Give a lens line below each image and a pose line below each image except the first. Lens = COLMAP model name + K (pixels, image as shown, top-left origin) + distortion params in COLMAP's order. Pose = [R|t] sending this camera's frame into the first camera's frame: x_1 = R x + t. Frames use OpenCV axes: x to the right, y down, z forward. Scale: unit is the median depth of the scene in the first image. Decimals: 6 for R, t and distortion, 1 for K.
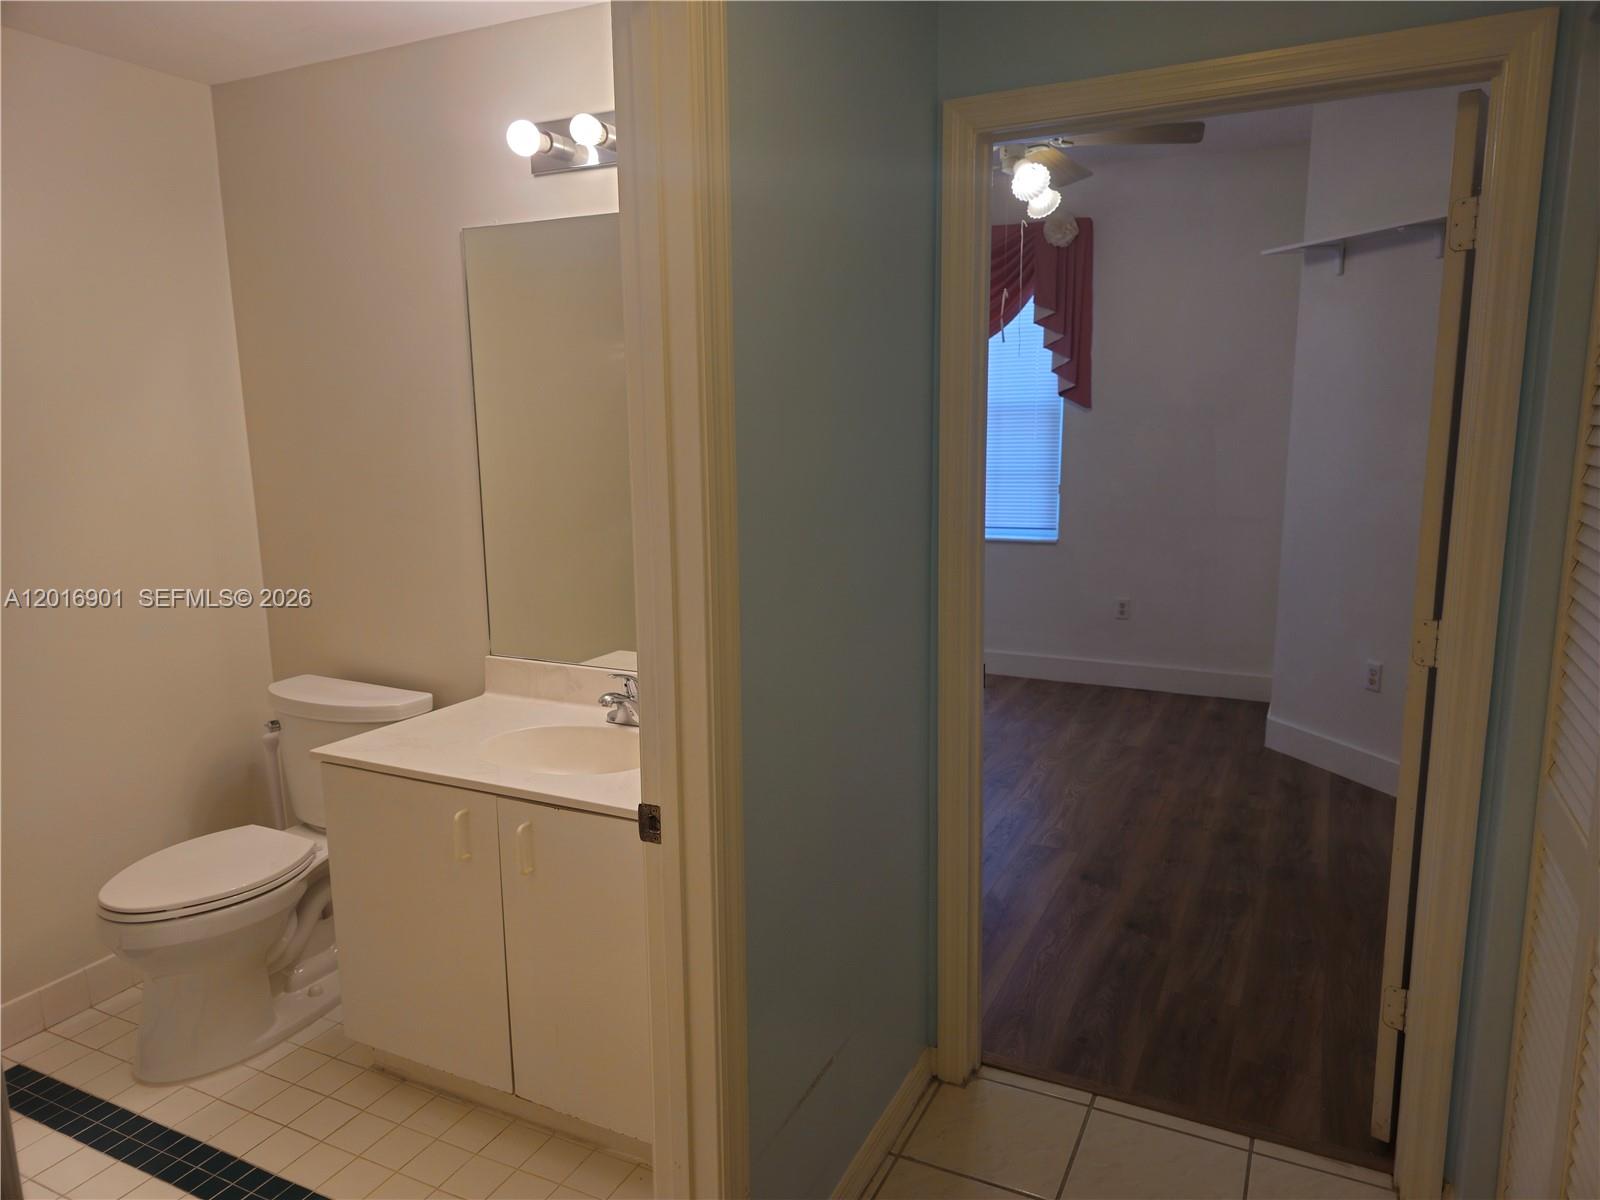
lens RADIAL K [[1049.6, 0, 806.1], [0, 1049.6, 603.0], [0, 0, 1]] dist [0.015836, -0.019670]
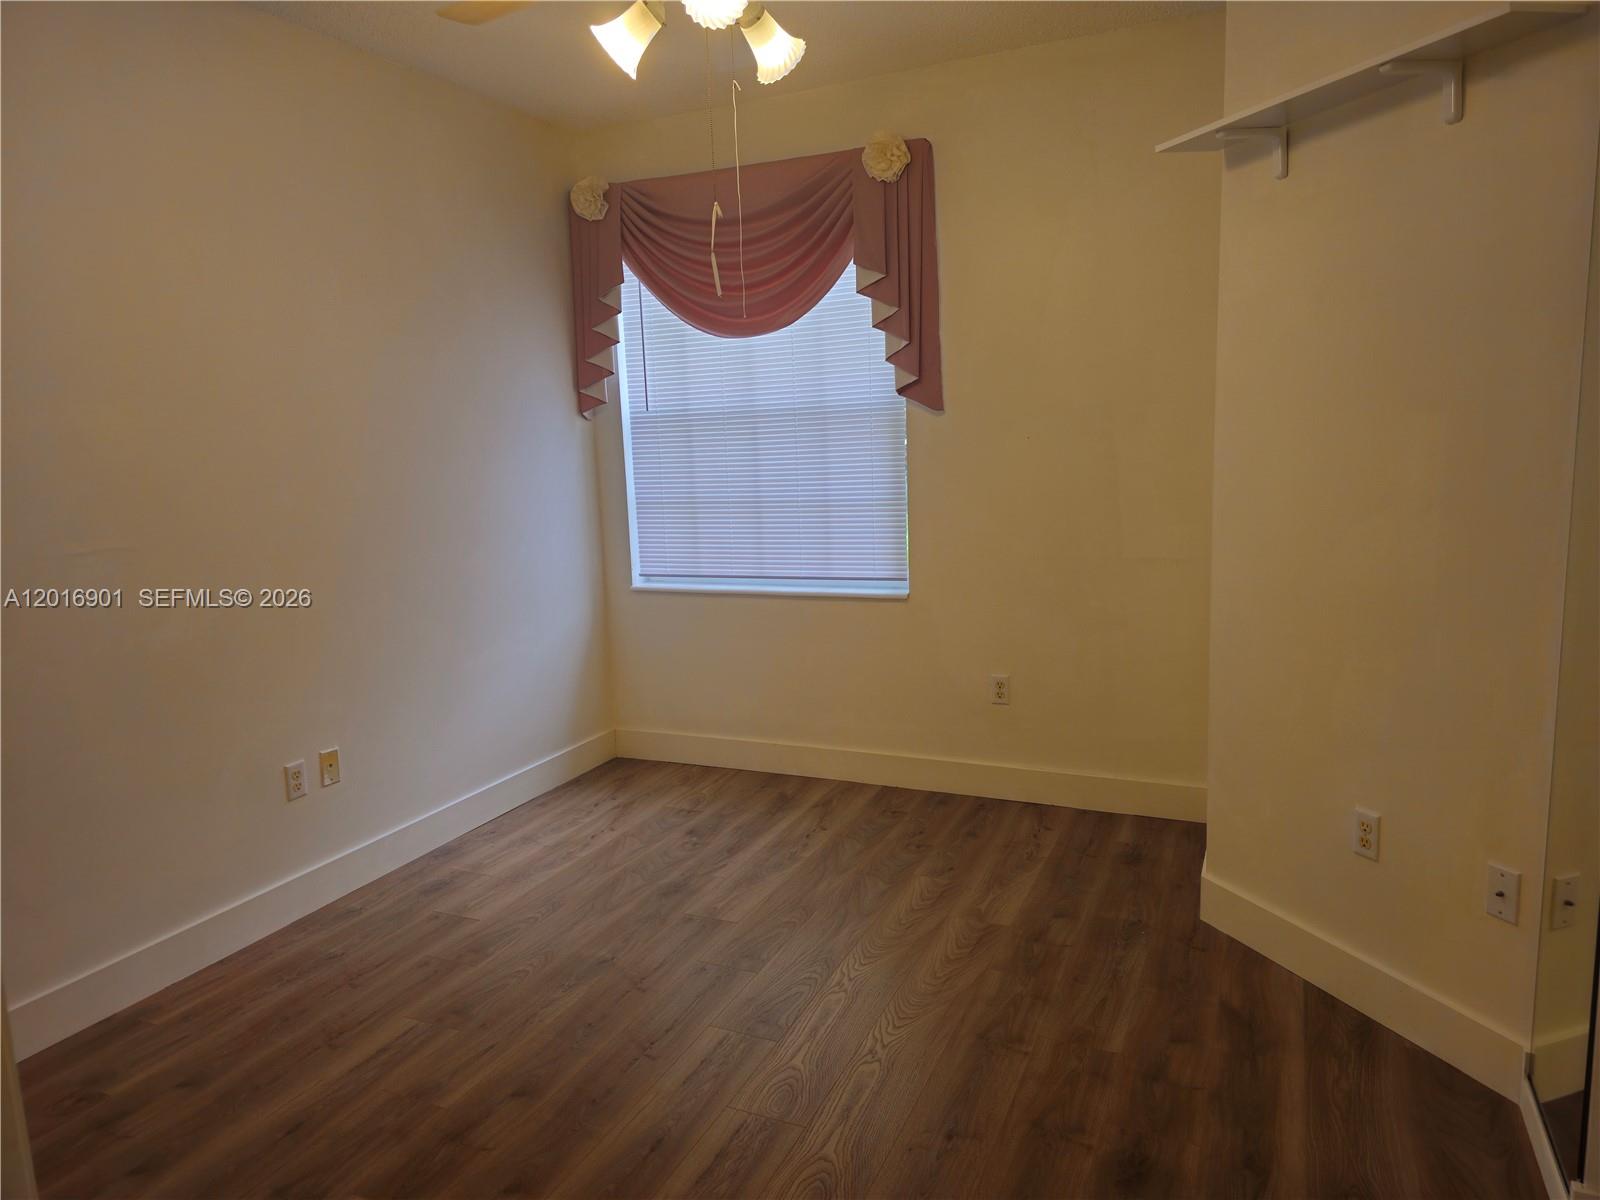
lens RADIAL K [[1049.6, 0, 792.6], [0, 1049.6, 601.3], [0, 0, 1]] dist [0.015836, -0.019670]
pose [[0.999119, -0.034727, 0.023570, 0.154588], [0.035187, 0.999192, -0.019411, -0.048333], [-0.022877, 0.020224, 0.999534, 0.309497]]
